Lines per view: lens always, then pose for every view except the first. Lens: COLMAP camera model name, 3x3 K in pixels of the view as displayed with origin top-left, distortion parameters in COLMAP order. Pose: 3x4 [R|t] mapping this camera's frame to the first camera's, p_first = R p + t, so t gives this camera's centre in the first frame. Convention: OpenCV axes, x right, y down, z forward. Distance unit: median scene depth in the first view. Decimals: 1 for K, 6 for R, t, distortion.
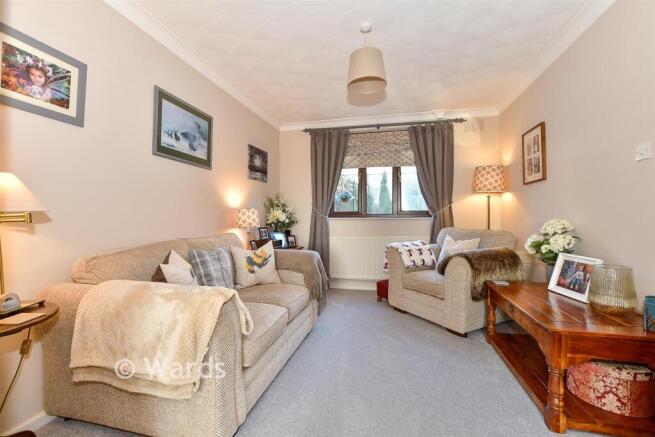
lens RADIAL K [[287.4, 0, 323.0], [0, 287.4, 219.0], [0, 0, 1]] dist [-0.023956, -0.000188]
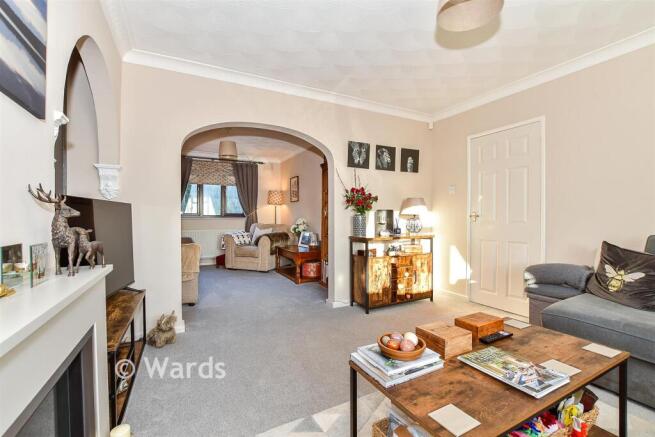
lens RADIAL K [[287.4, 0, 327.4], [0, 287.4, 220.2], [0, 0, 1]] dist [-0.023956, -0.000188]
pose [[0.751835, -0.006432, 0.659320, -0.449663], [0.002998, 0.999975, 0.006336, 0.001145], [-0.659344, -0.002787, 0.751836, -0.710388]]
